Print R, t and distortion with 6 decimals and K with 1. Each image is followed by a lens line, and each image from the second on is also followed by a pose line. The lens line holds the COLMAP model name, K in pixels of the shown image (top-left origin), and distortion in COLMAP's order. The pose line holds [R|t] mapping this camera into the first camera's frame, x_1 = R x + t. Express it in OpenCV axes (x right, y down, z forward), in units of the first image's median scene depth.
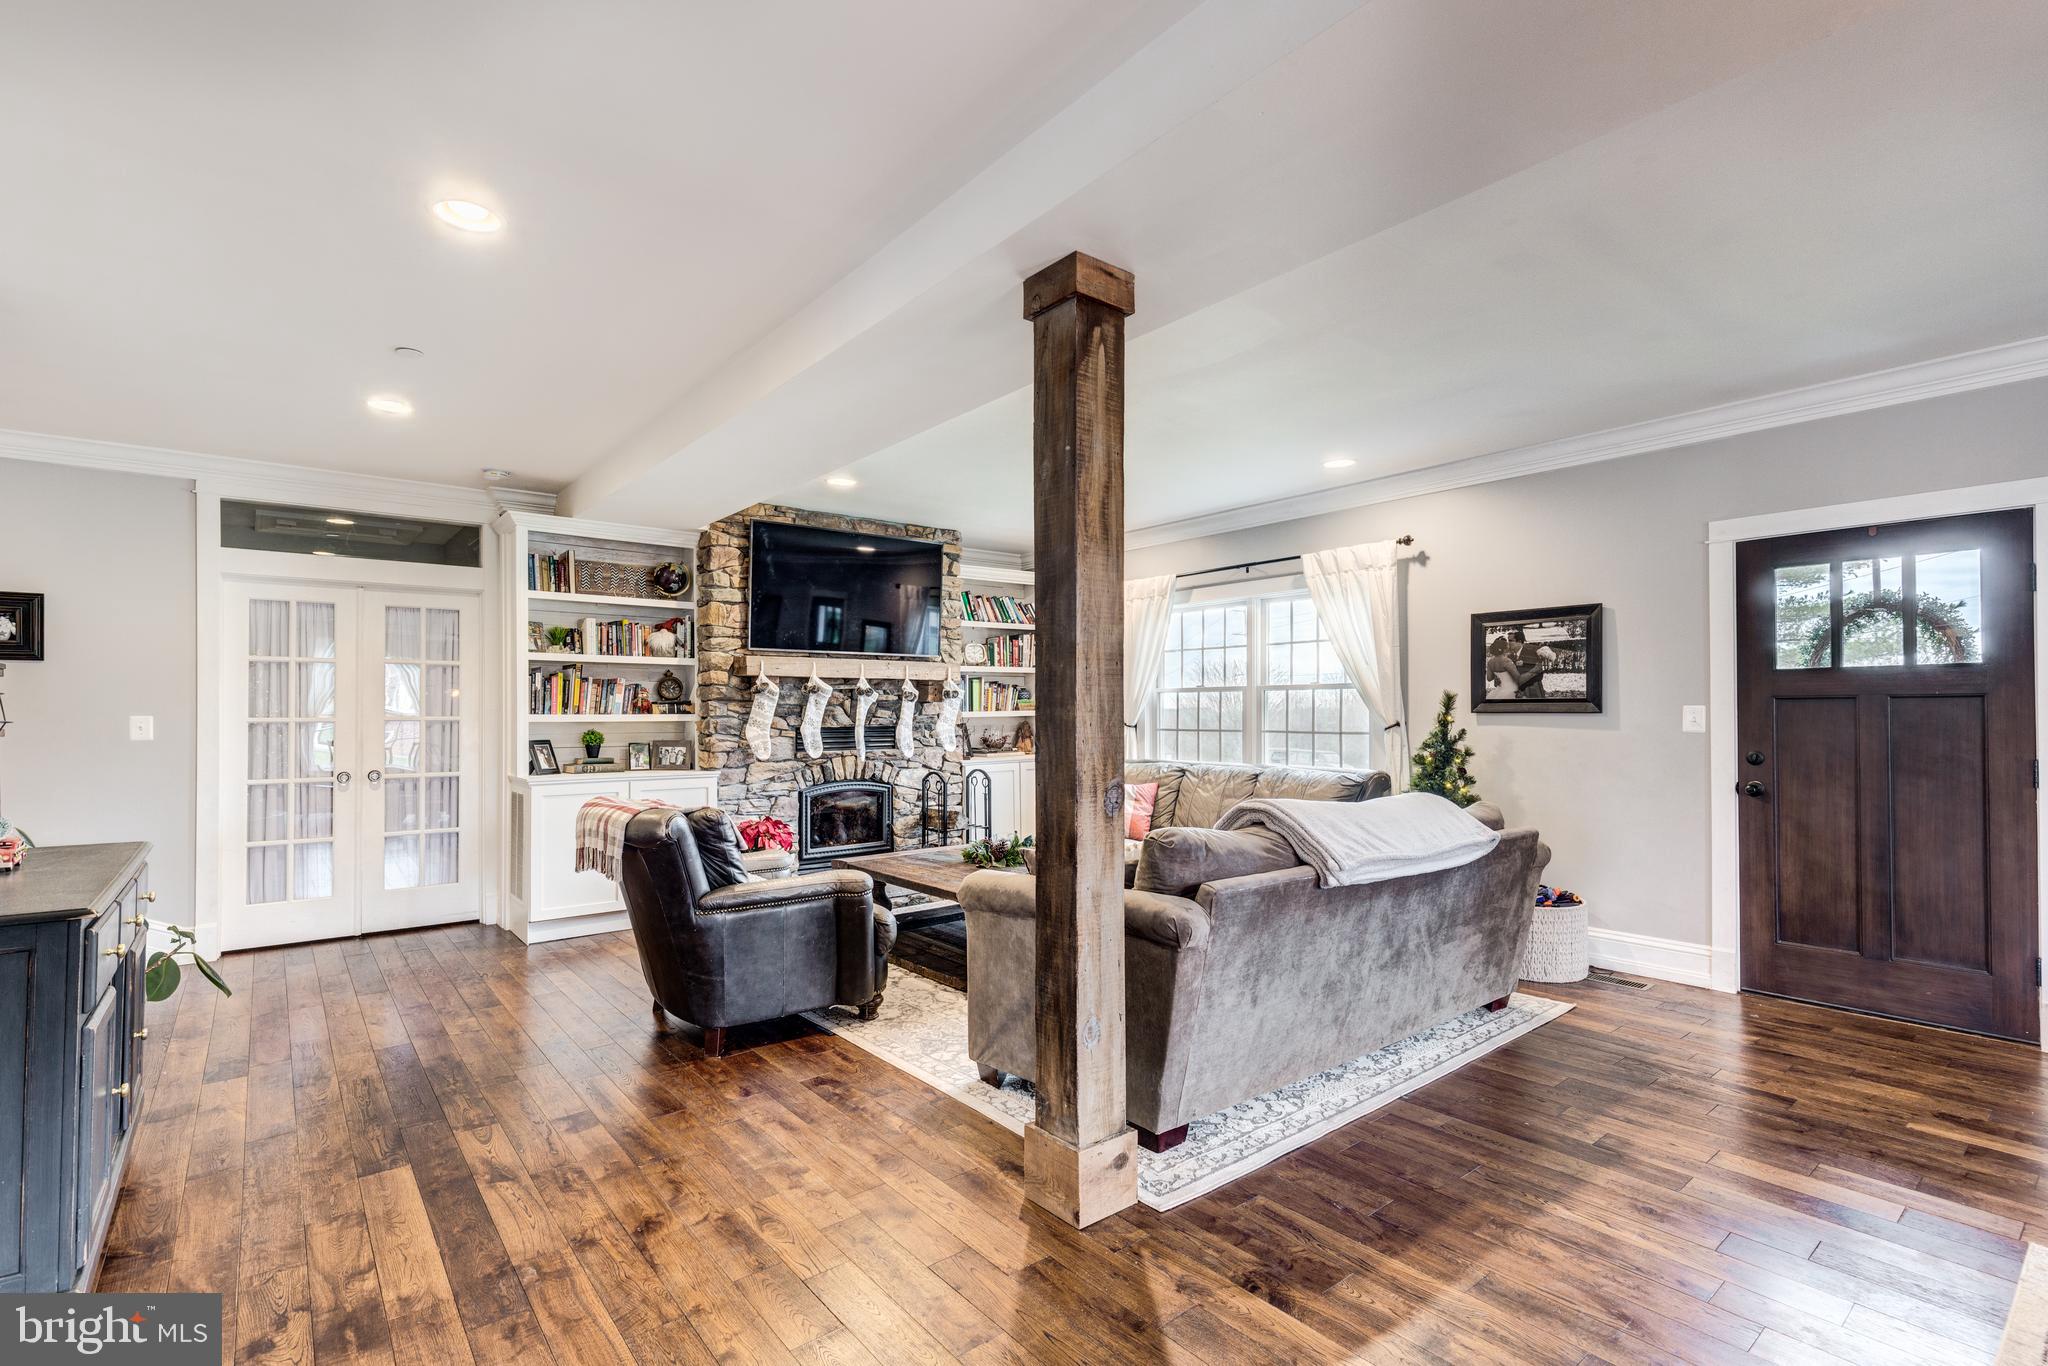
lens RADIAL K [[938.9, 0, 1024.9], [0, 938.9, 706.2], [0, 0, 1]] dist [0.006684, 0.000284]
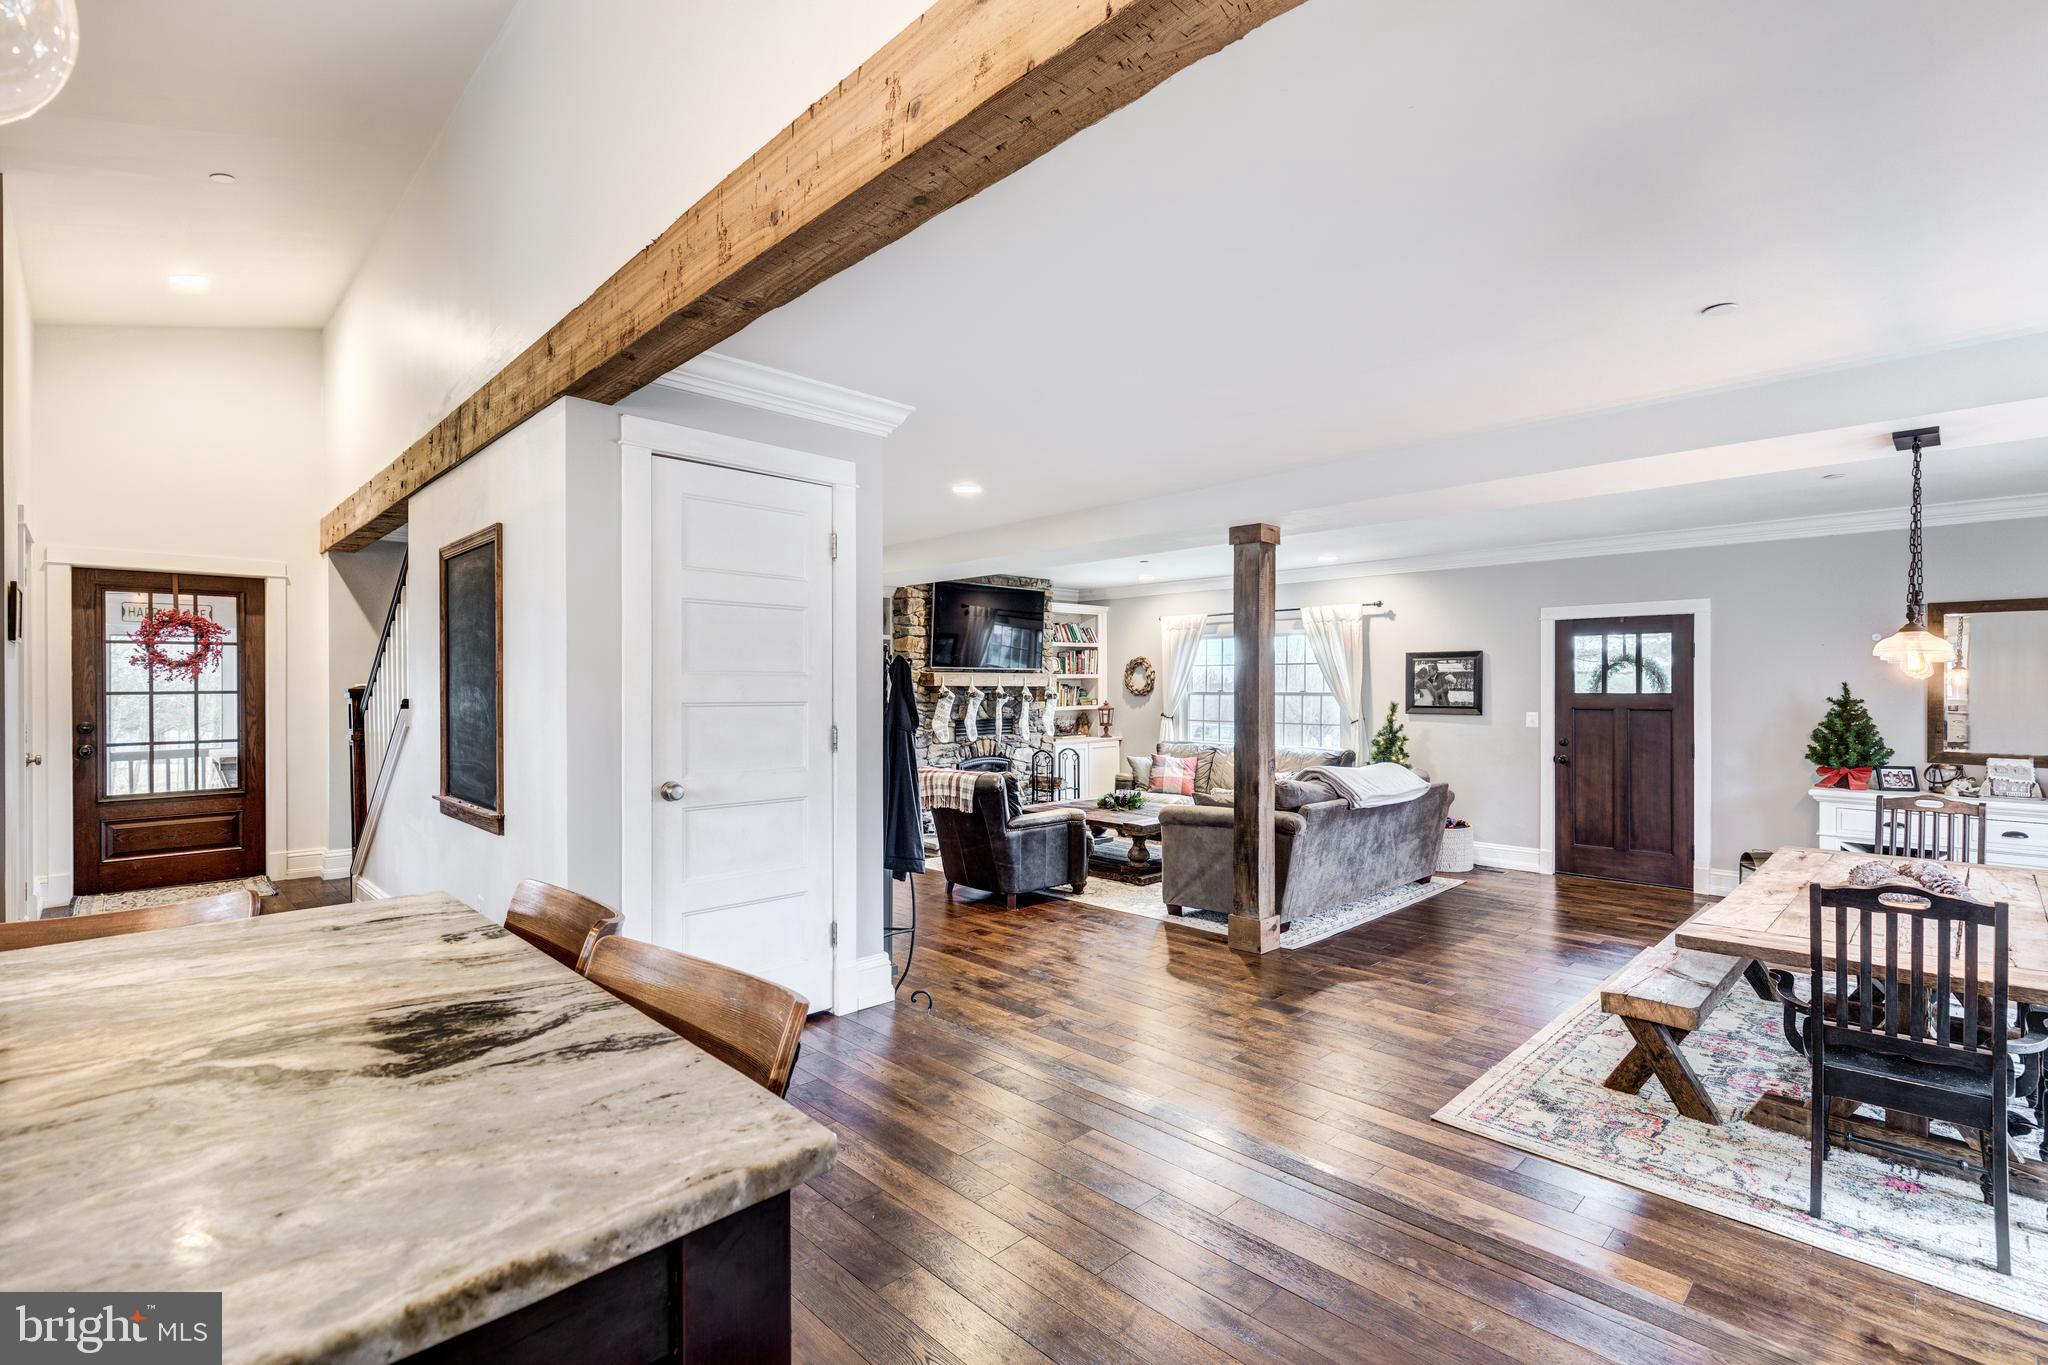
lens RADIAL K [[932.2, 0, 1014.5], [0, 932.2, 687.4], [0, 0, 1]] dist [0.004143, 0.000324]
pose [[0.996396, 0.002656, 0.084786, -0.413287], [-0.003324, 0.999965, 0.007730, -0.059561], [-0.084763, -0.007984, 0.996369, -0.675761]]
